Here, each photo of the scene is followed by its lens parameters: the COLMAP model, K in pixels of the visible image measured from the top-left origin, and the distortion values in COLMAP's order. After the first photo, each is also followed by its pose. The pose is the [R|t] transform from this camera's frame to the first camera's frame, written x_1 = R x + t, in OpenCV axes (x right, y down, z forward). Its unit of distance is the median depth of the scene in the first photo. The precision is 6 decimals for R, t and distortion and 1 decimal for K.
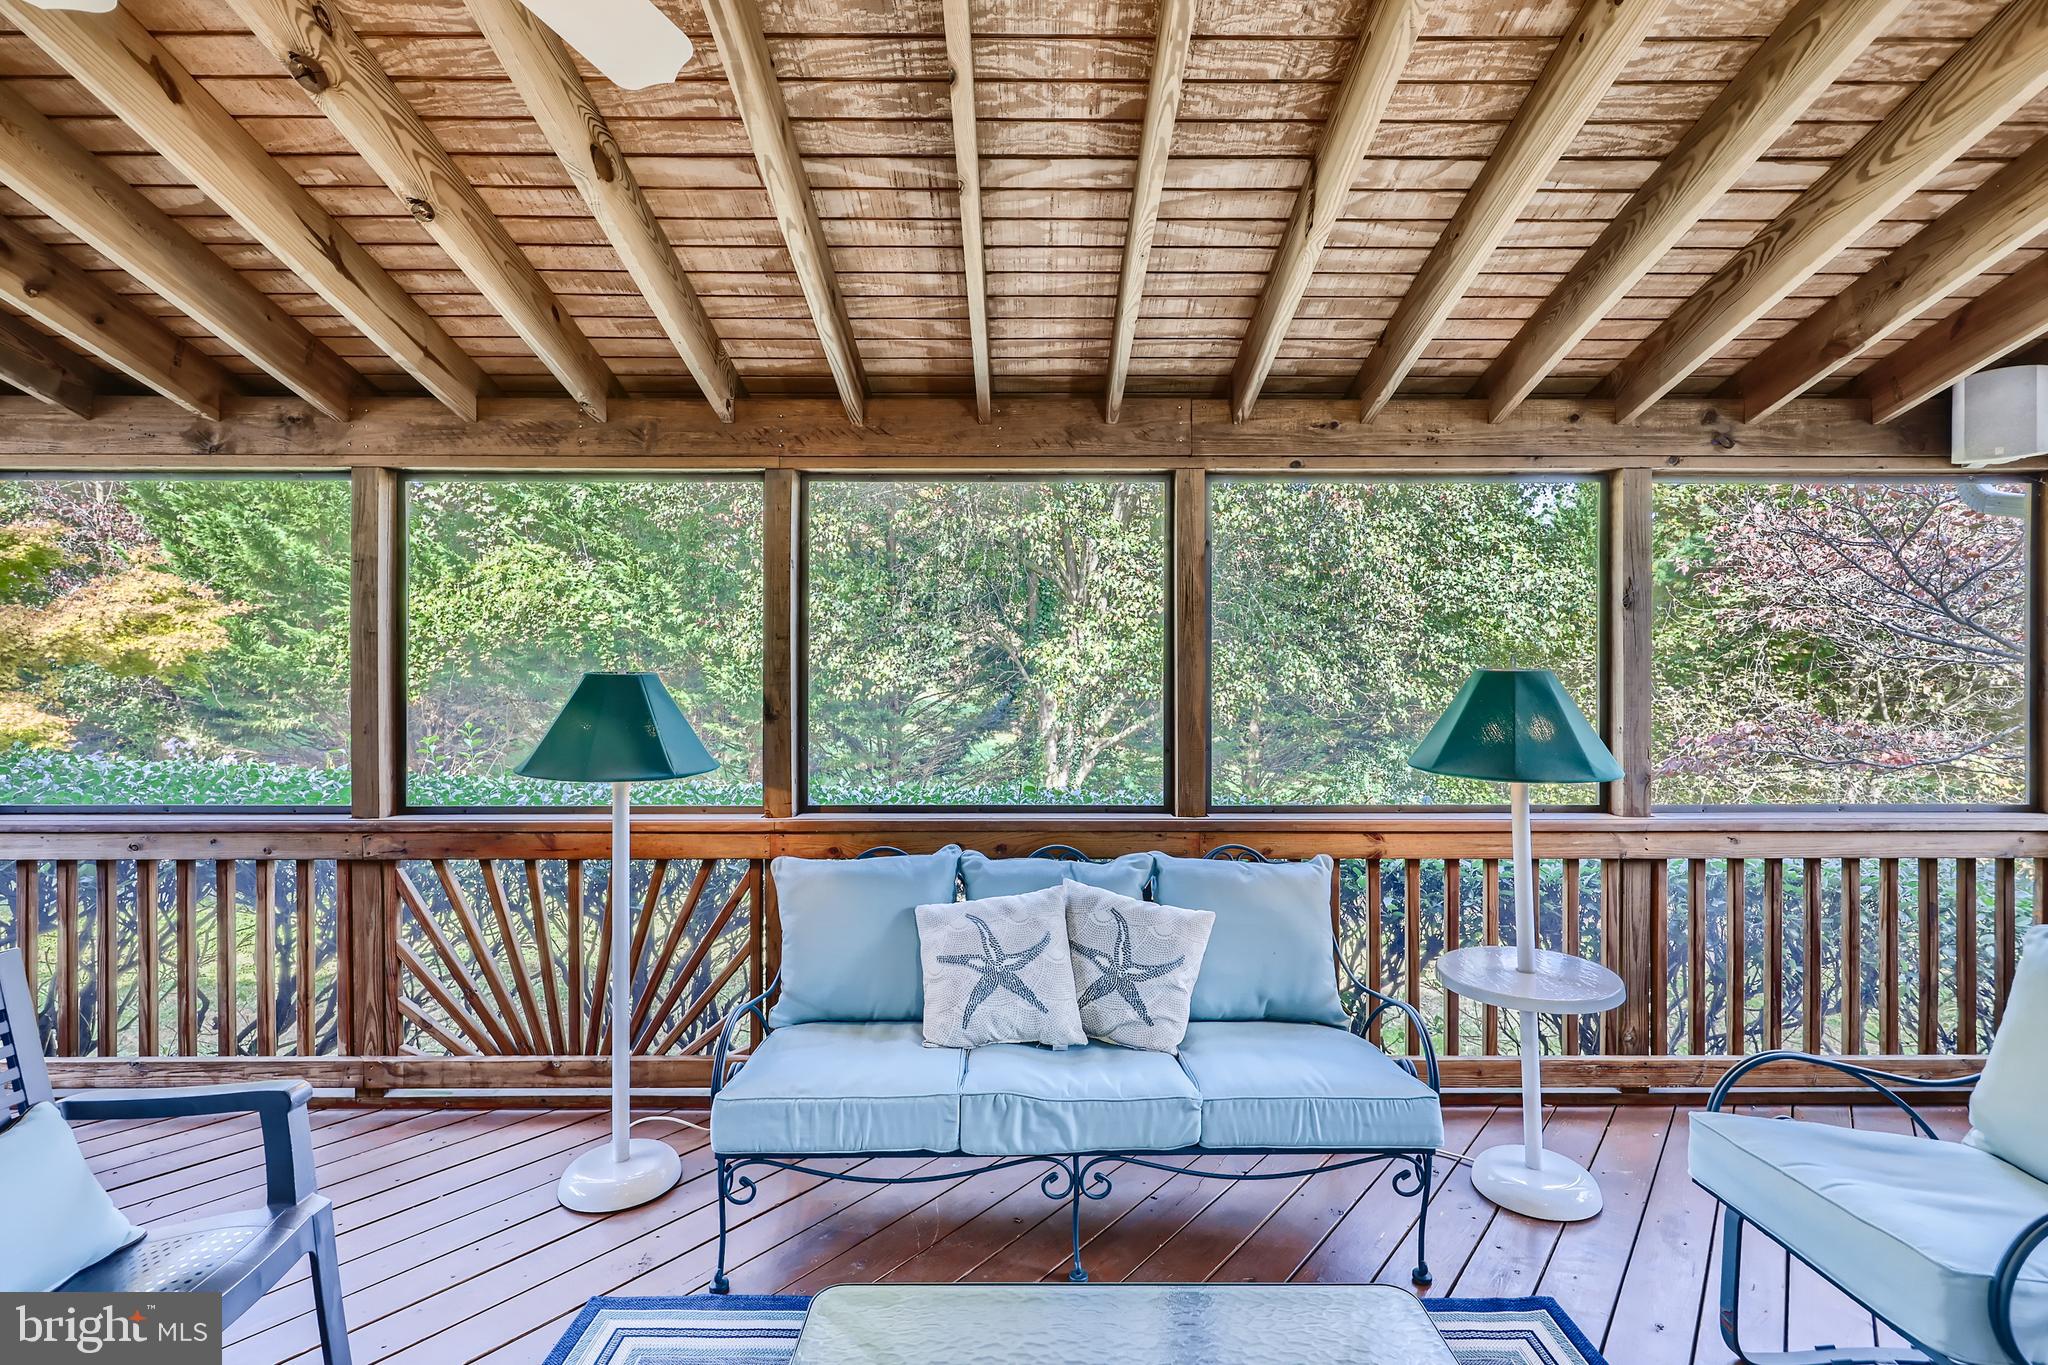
lens RADIAL K [[941.1, 0, 1024.0], [0, 941.1, 682.5], [0, 0, 1]] dist [0.001548, 0.000209]
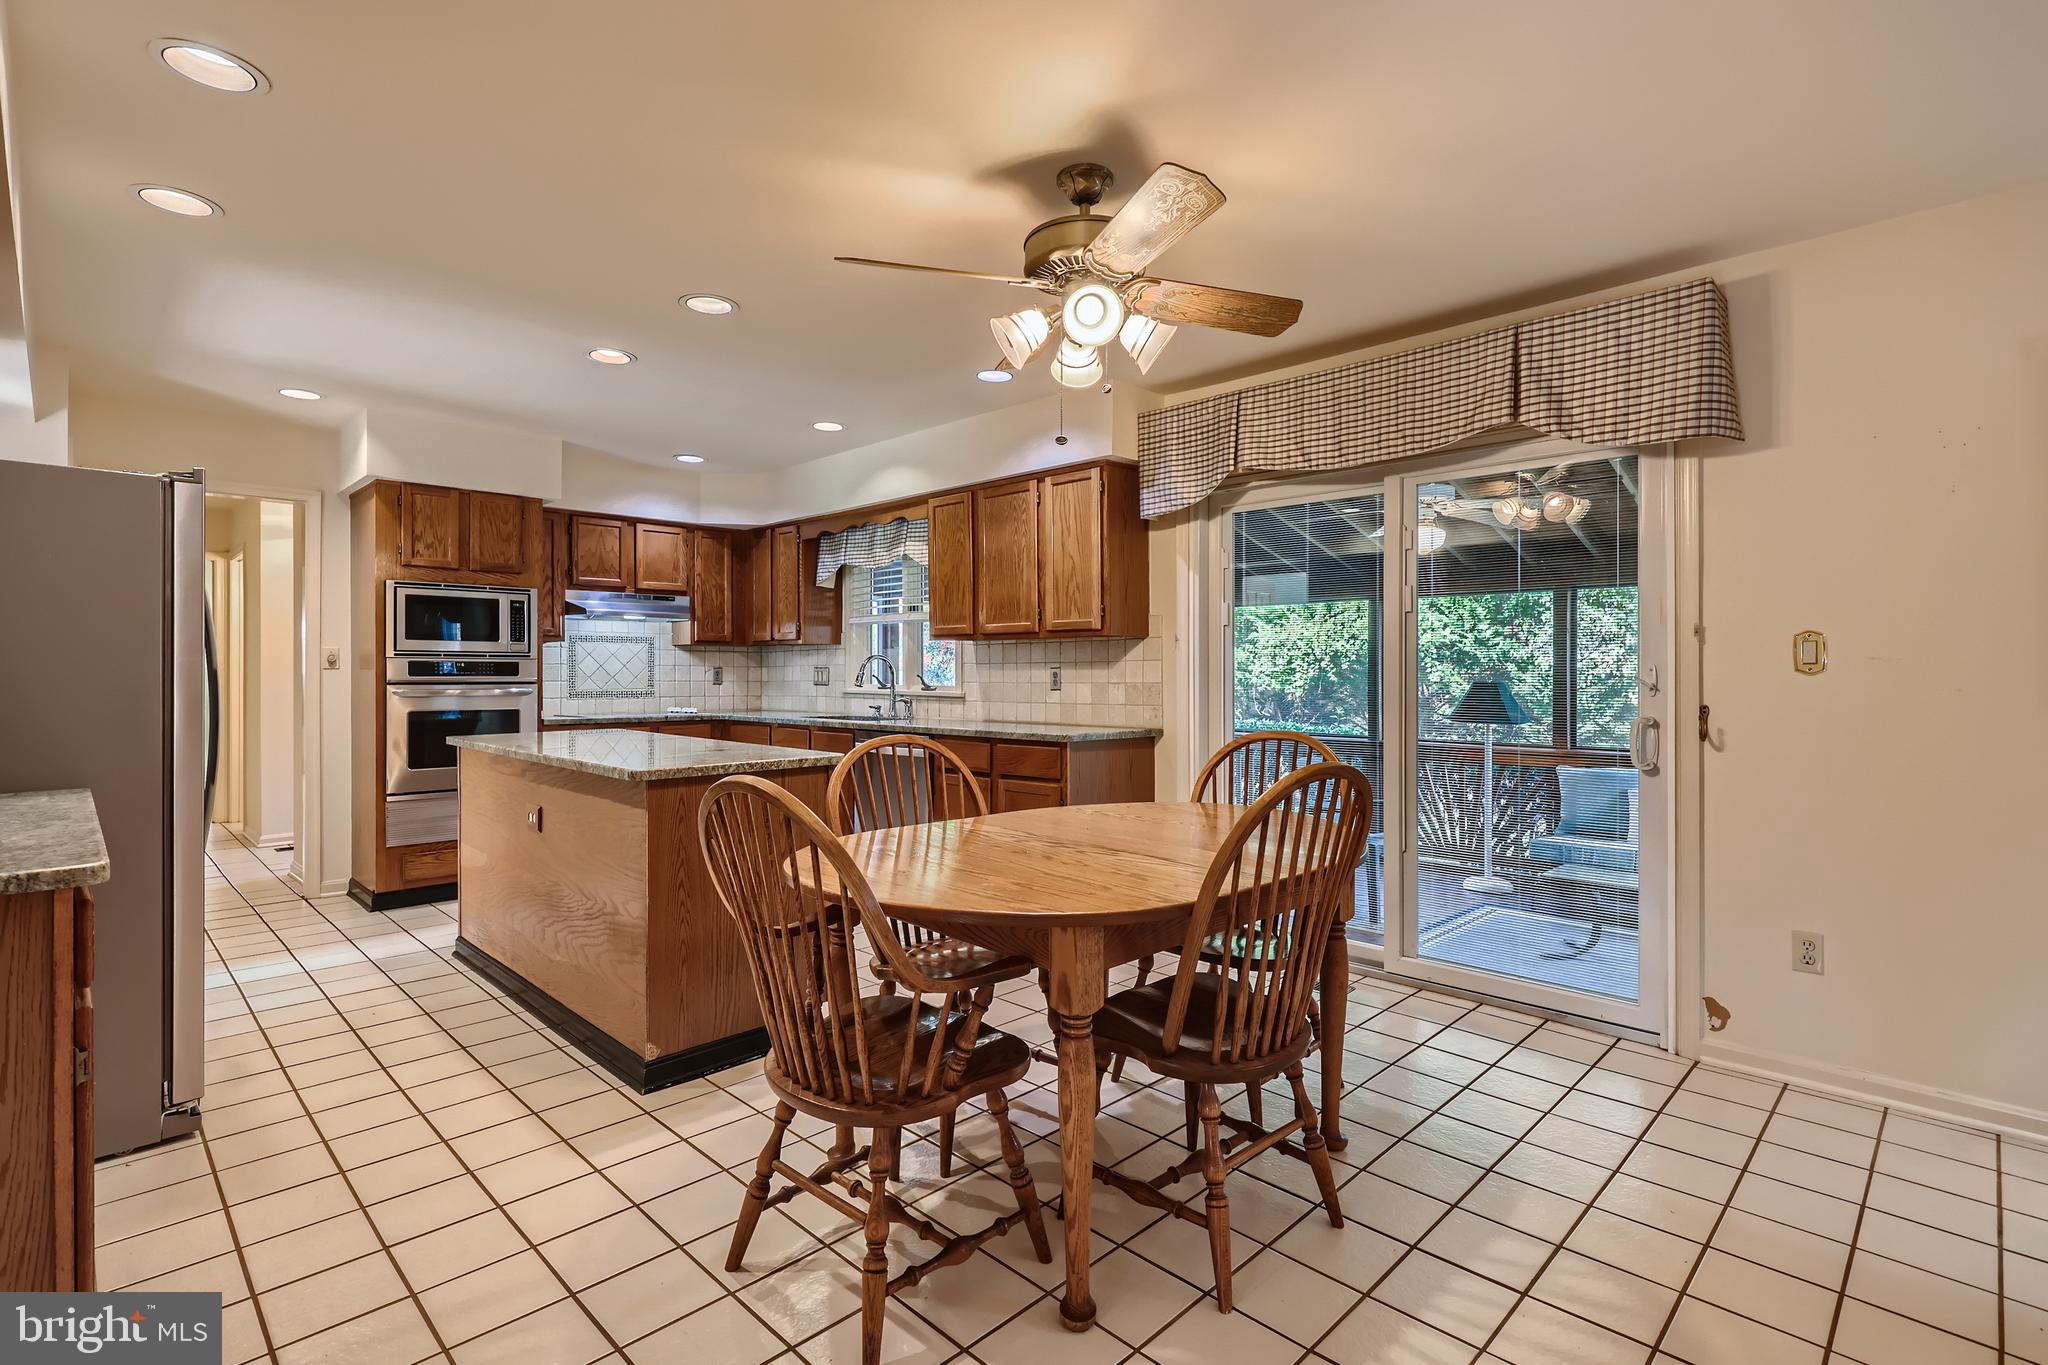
lens RADIAL K [[959.2, 0, 1024.0], [0, 959.2, 682.5], [0, 0, 1]] dist [0.003112, 0.000361]
pose [[0.706483, 0.007284, -0.707692, 0.108737], [-0.008459, 0.999963, 0.001848, -0.000482], [0.707679, 0.004681, 0.706518, -0.365854]]
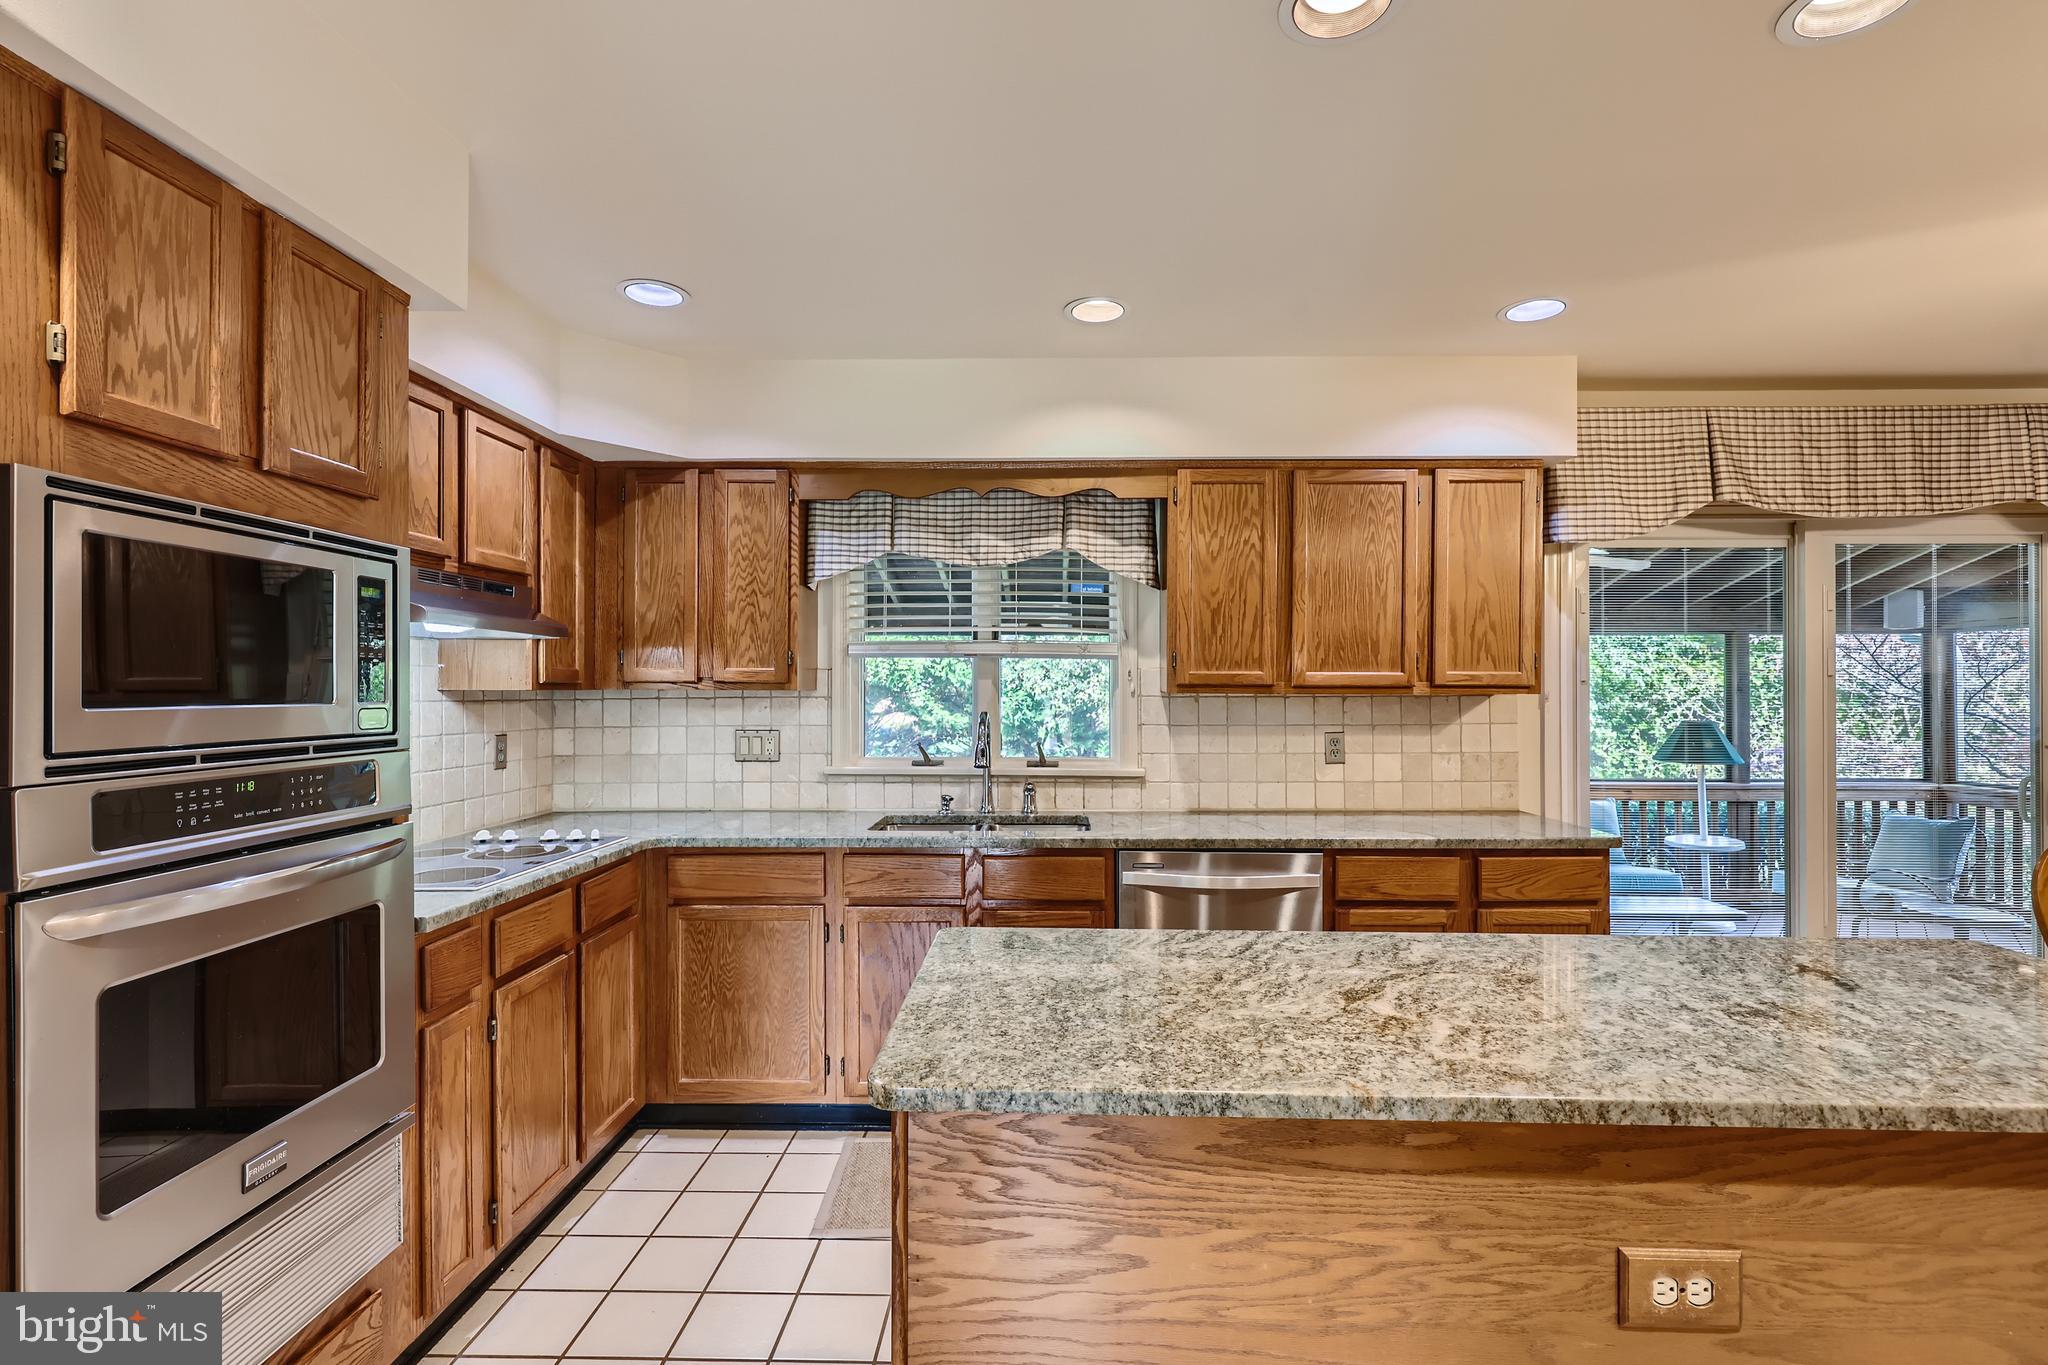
lens RADIAL K [[959.2, 0, 1024.0], [0, 959.2, 682.5], [0, 0, 1]] dist [0.003112, 0.000361]
pose [[0.999568, -0.001439, -0.029370, -0.269793], [0.000970, 0.999872, -0.015970, -0.017203], [0.029389, 0.015935, 0.999441, -0.363962]]
